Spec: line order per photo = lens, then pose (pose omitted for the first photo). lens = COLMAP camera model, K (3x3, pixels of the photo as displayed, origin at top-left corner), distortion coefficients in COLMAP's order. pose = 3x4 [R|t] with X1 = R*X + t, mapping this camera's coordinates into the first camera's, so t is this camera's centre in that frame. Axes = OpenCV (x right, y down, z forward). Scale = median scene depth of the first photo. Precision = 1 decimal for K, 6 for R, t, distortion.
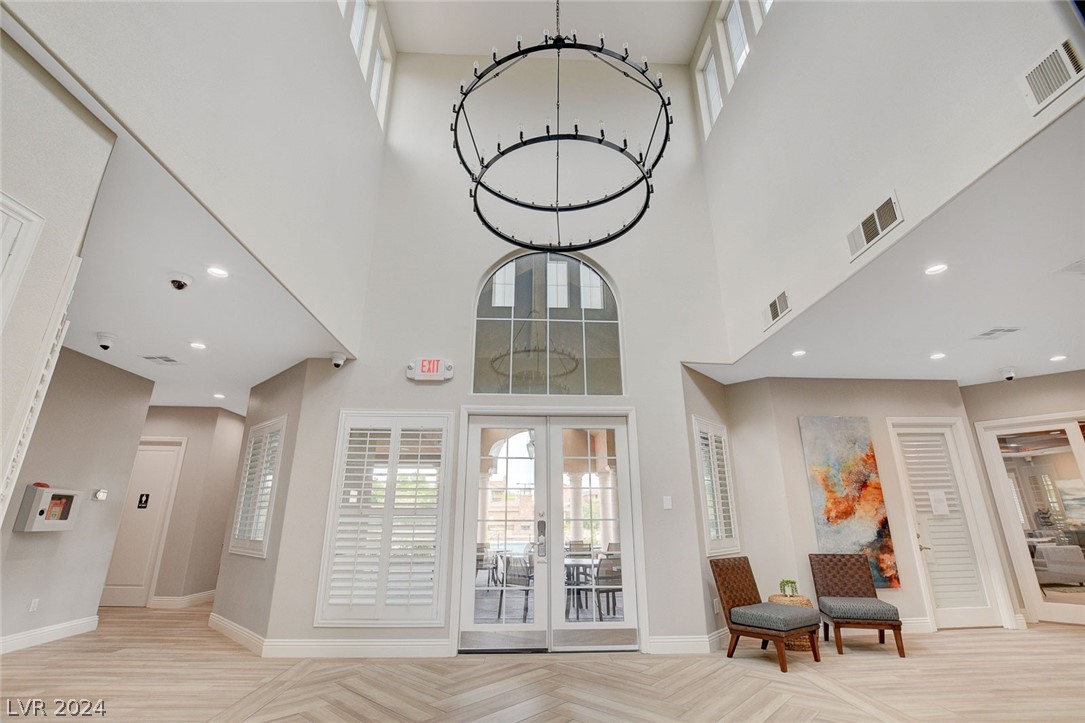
lens RADIAL K [[479.1, 0, 543.8], [0, 479.1, 360.3], [0, 0, 1]] dist [-0.036058, 0.005234]
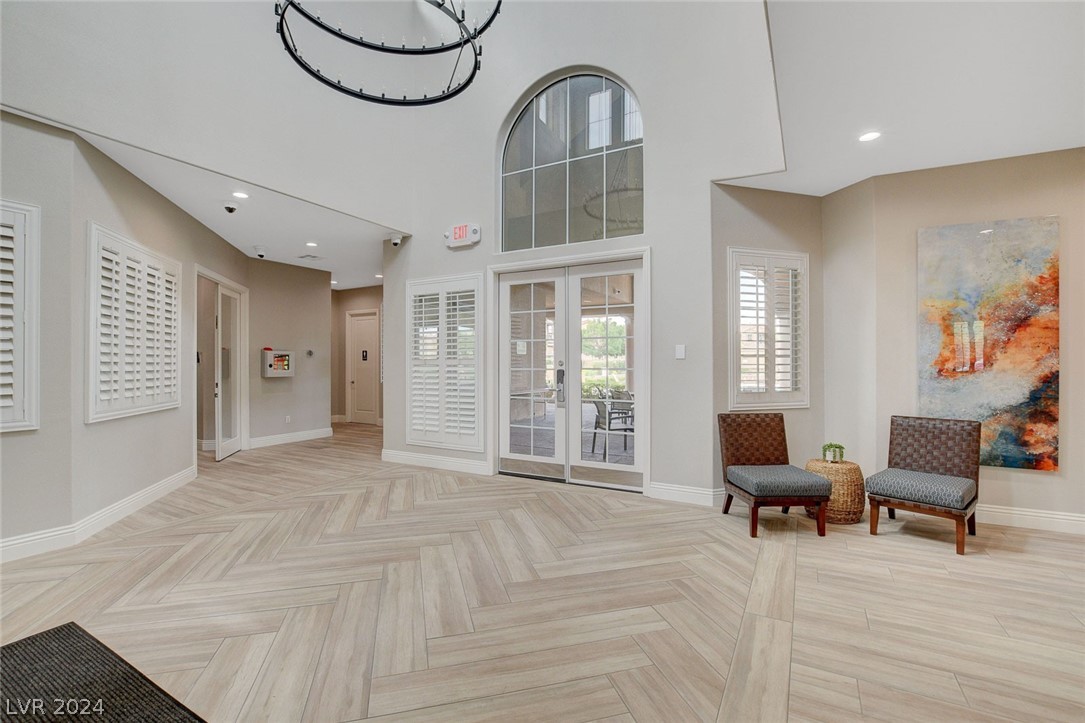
lens RADIAL K [[479.1, 0, 543.8], [0, 479.1, 360.3], [0, 0, 1]] dist [-0.036058, 0.005234]
pose [[0.848471, -0.002102, -0.529237, 0.482317], [0.167791, 0.949473, 0.265231, 0.031362], [0.501939, -0.313842, 0.805953, 0.134998]]
